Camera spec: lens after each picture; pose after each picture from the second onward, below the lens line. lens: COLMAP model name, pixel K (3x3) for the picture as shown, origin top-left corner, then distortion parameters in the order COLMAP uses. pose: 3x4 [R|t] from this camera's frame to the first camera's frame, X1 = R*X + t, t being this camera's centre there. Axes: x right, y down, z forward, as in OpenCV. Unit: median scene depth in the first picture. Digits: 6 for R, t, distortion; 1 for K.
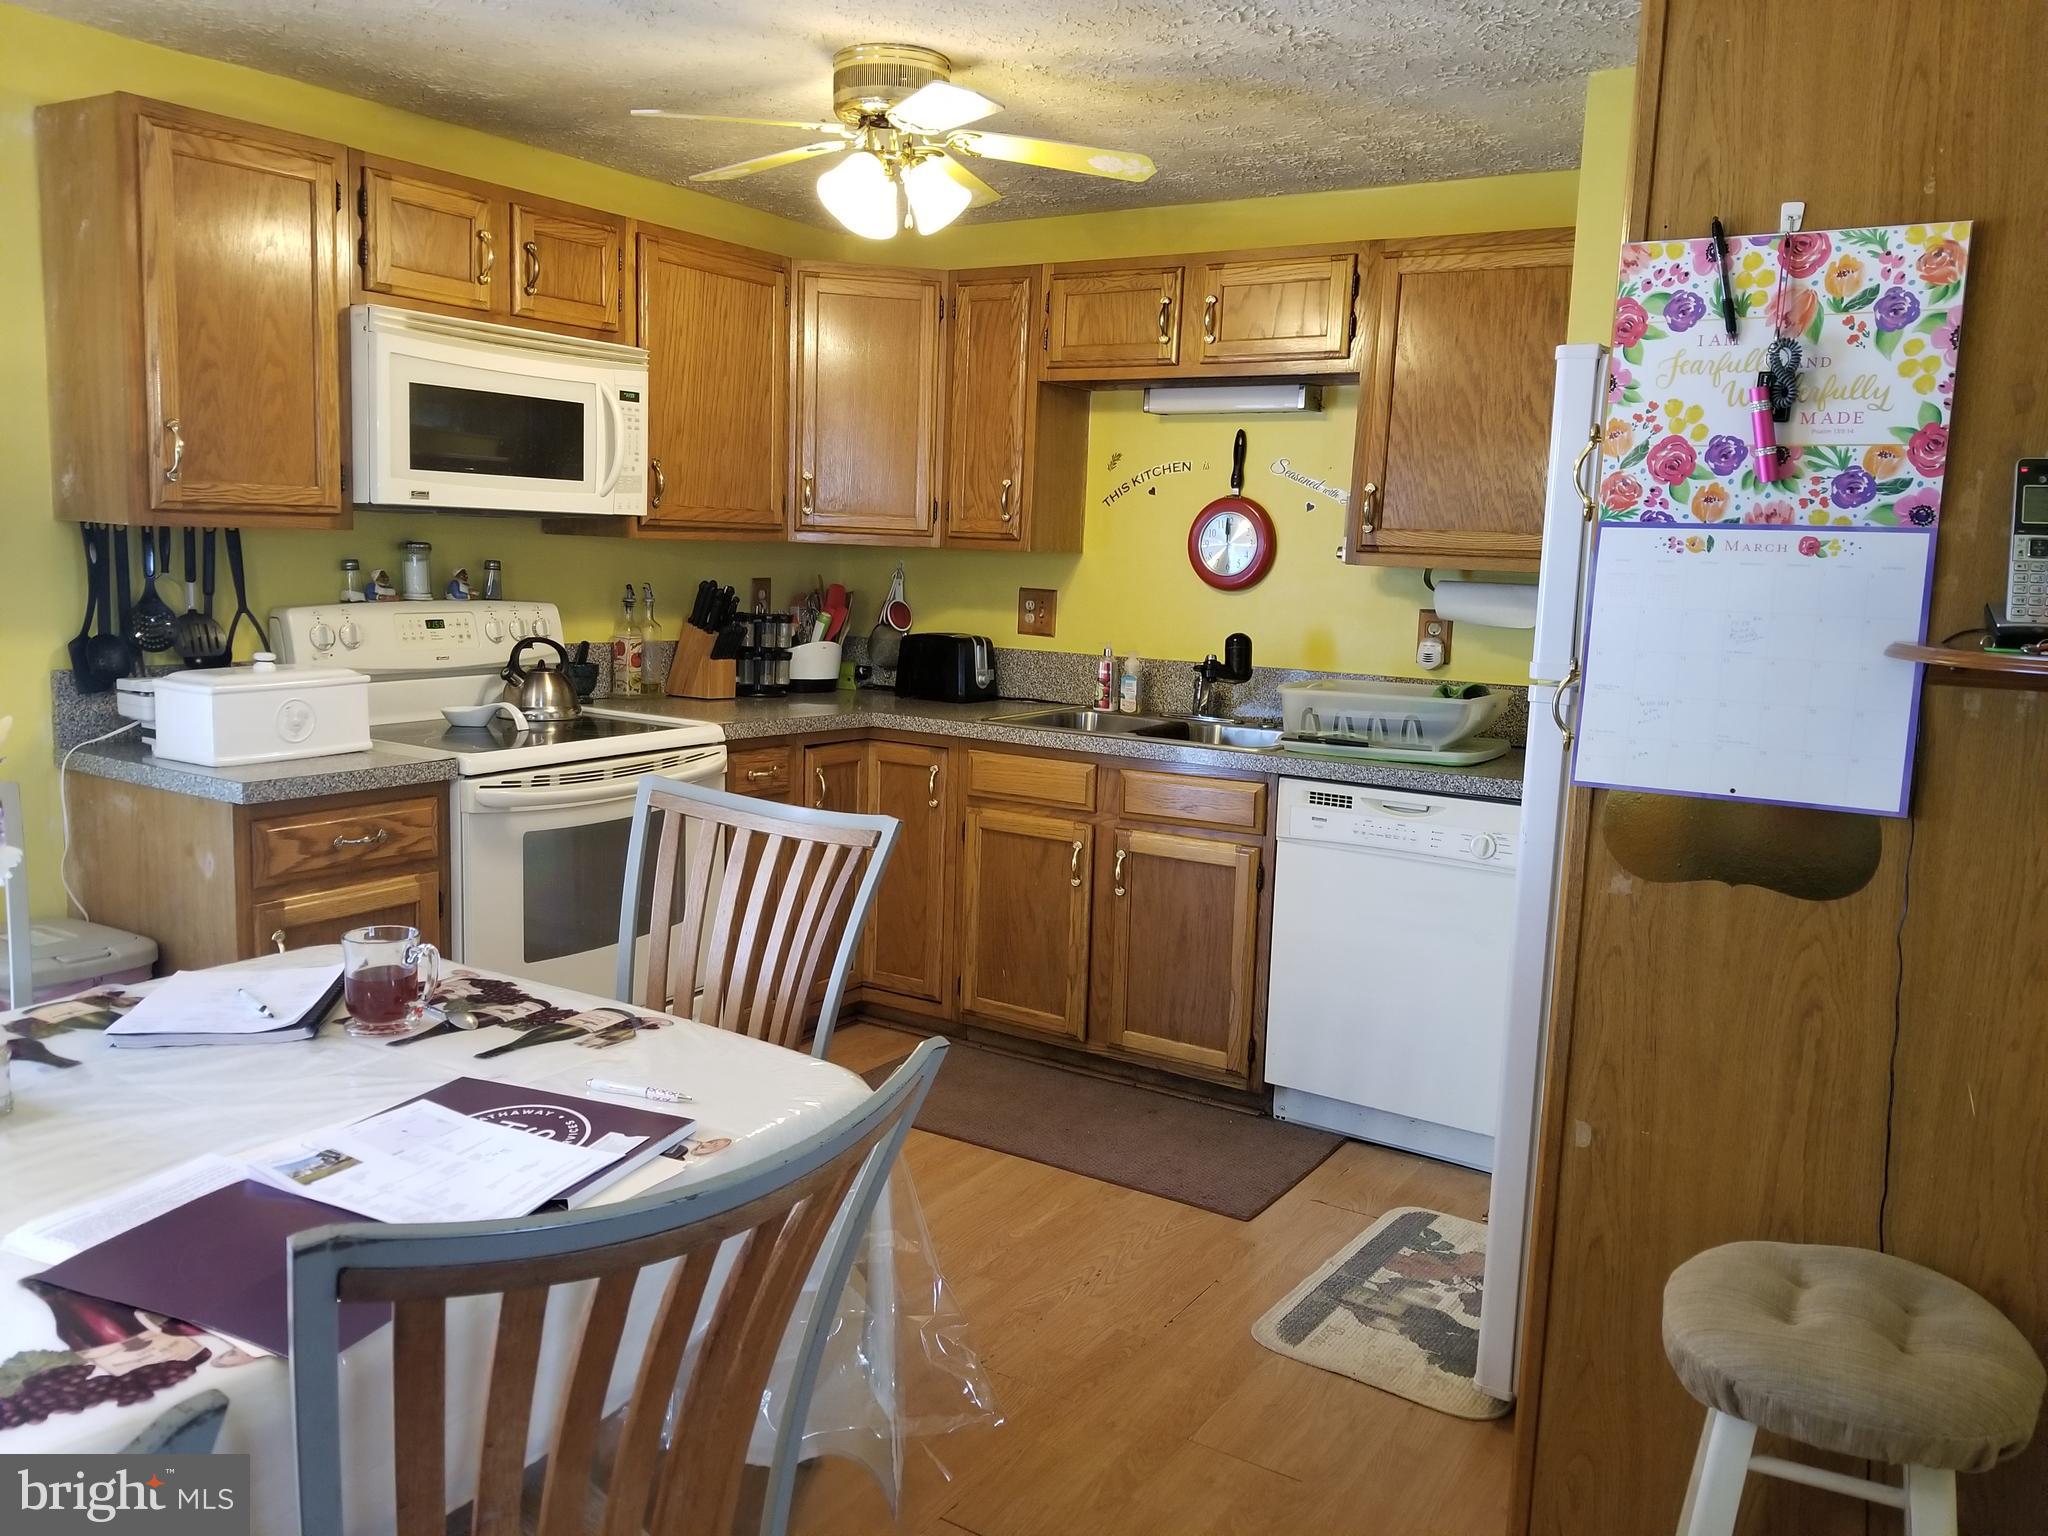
lens RADIAL K [[1583.5, 0, 1017.3], [0, 1583.5, 787.9], [0, 0, 1]] dist [0.073195, -0.143857]
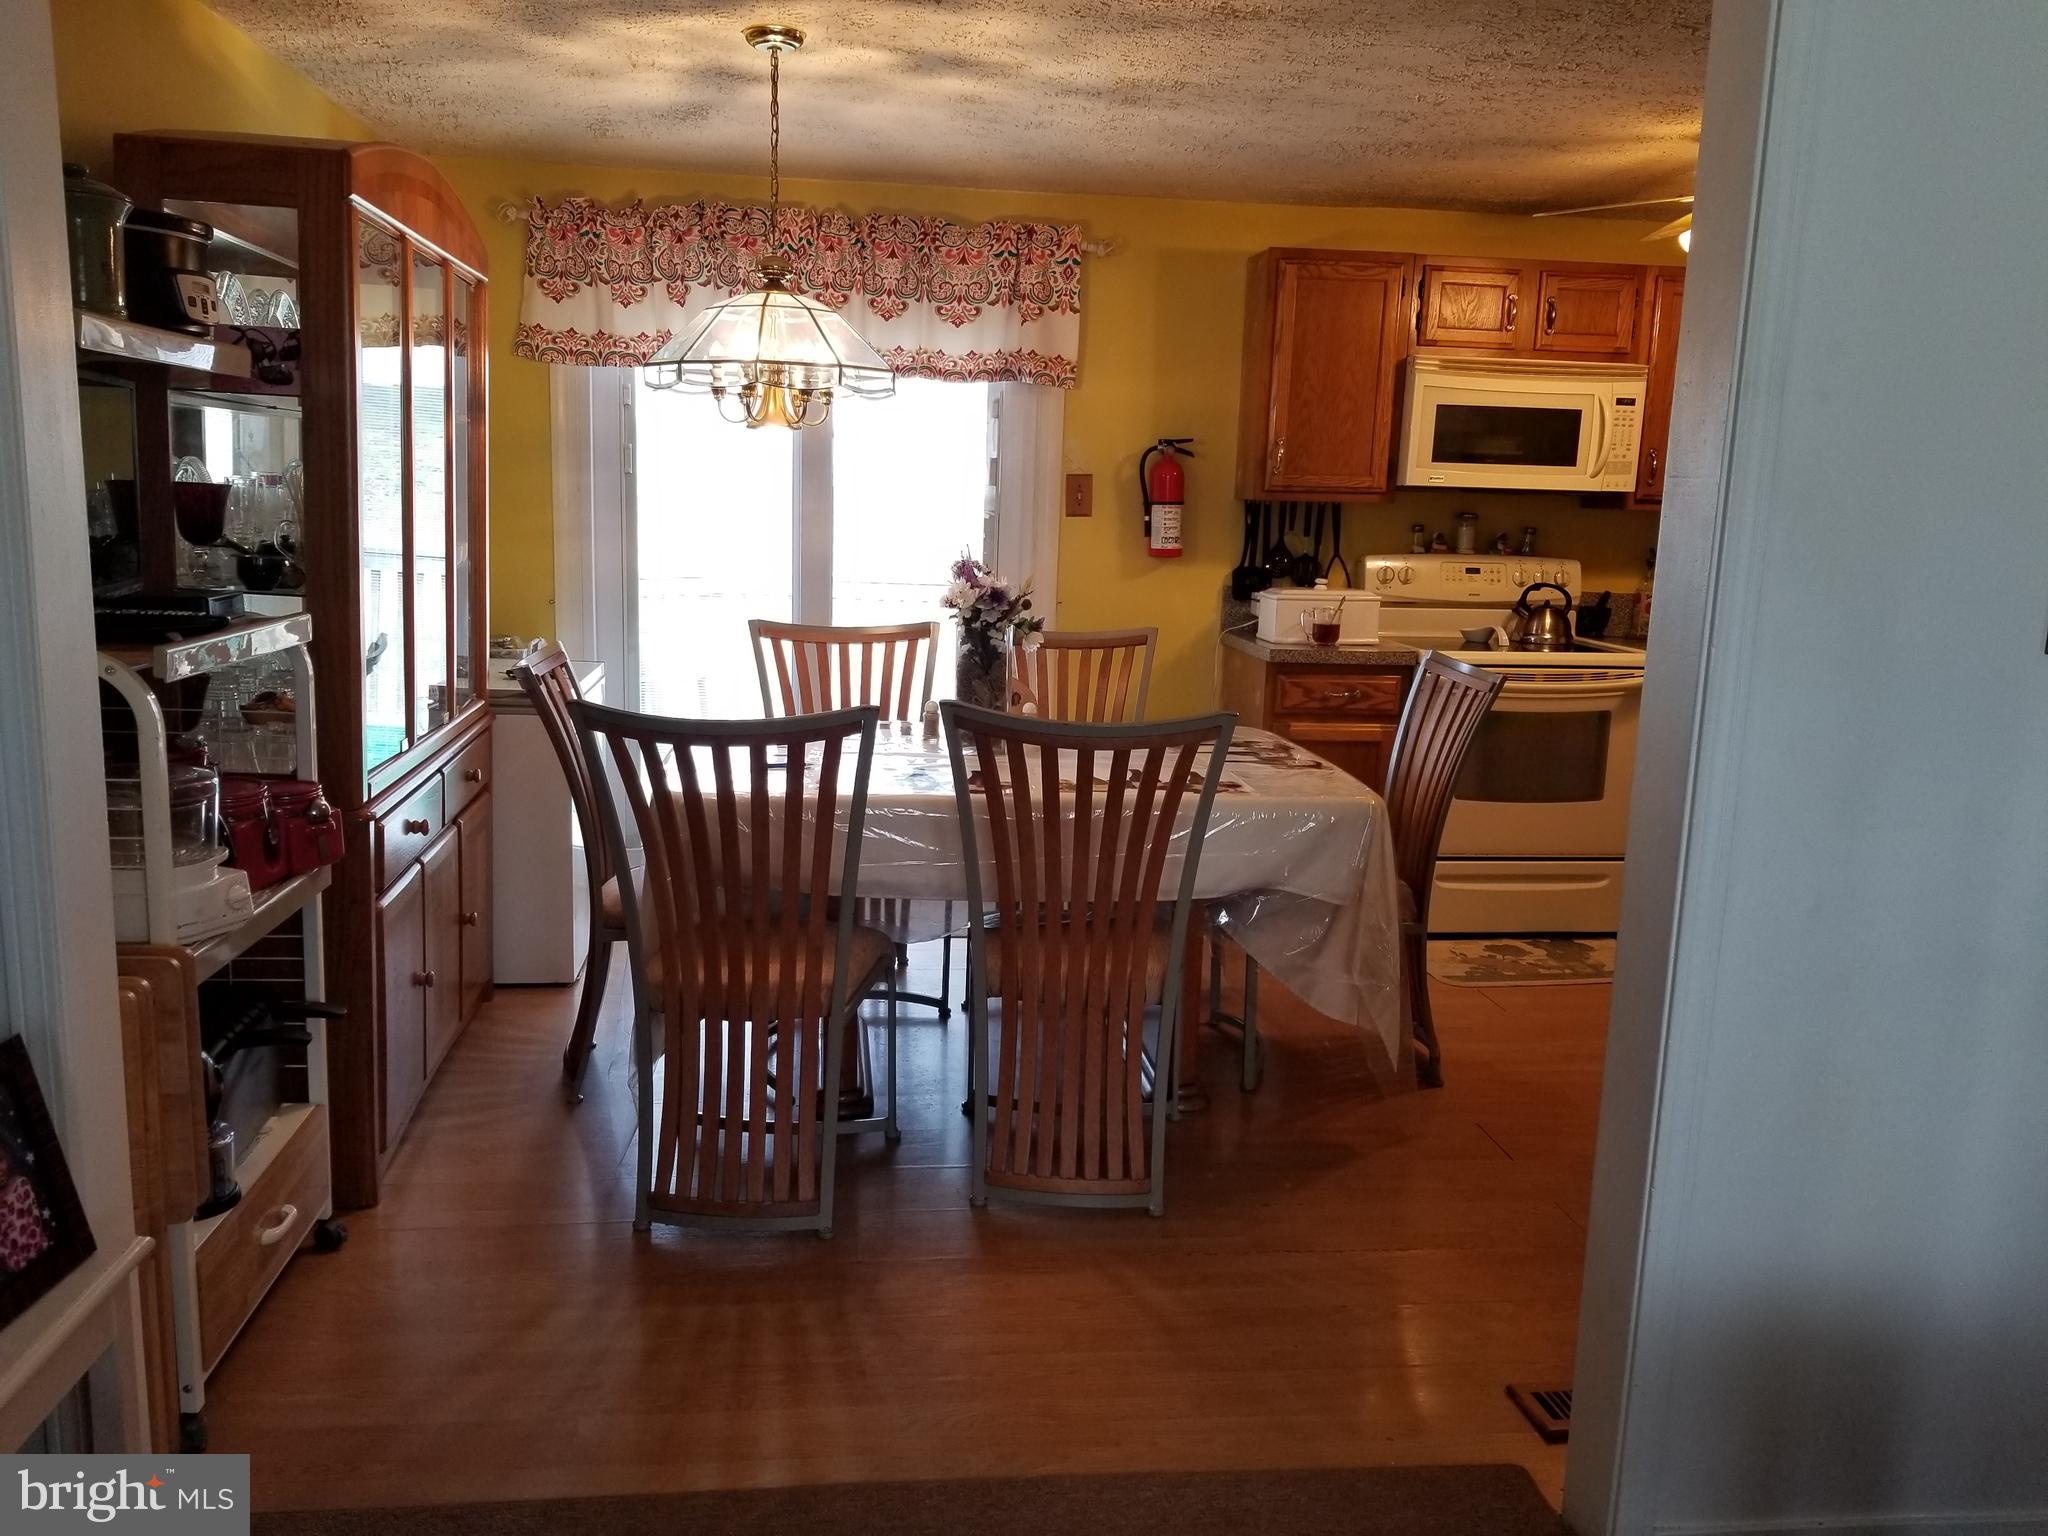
lens RADIAL K [[1534.0, 0, 1024.0], [0, 1534.0, 768.0], [0, 0, 1]] dist [0.061475, -0.089126]
pose [[0.626358, 0.120445, -0.770174, 0.443334], [-0.129725, 0.990320, 0.049372, 0.053441], [0.768666, 0.068987, 0.635920, -0.167796]]
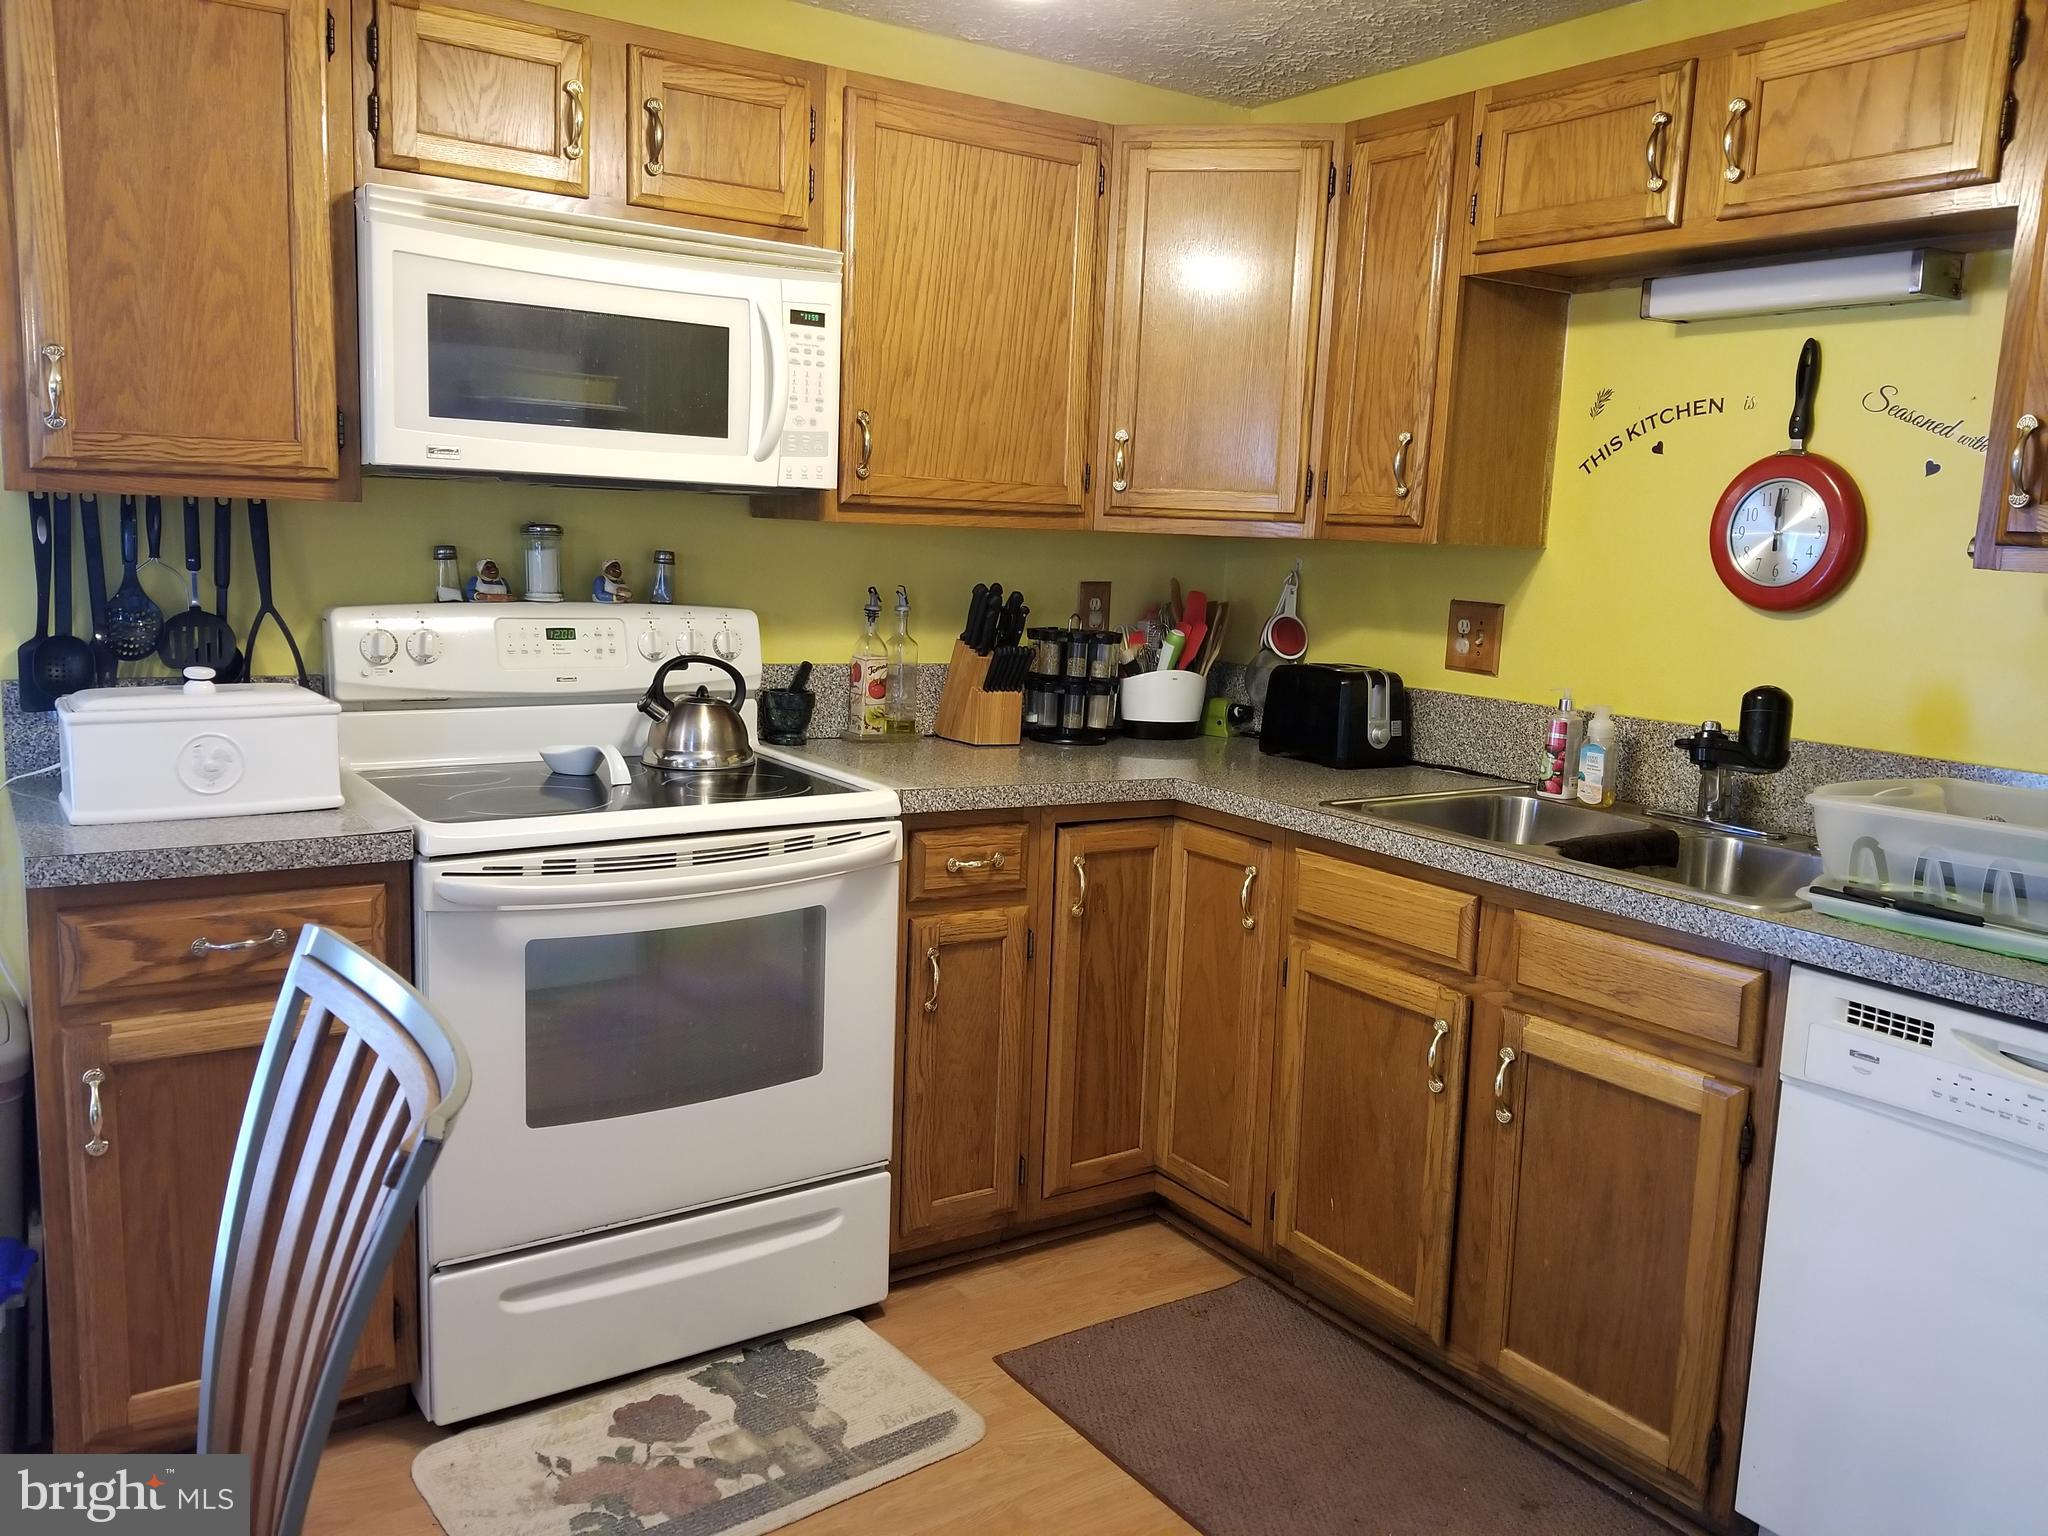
lens RADIAL K [[1600.7, 0, 1024.0], [0, 1600.7, 768.0], [0, 0, 1]] dist [0.064824, -0.119551]
pose [[0.915951, 0.061439, -0.396558, 0.130302], [-0.069209, 0.997588, -0.005298, -0.047805], [0.395276, 0.032298, 0.917994, 0.371759]]
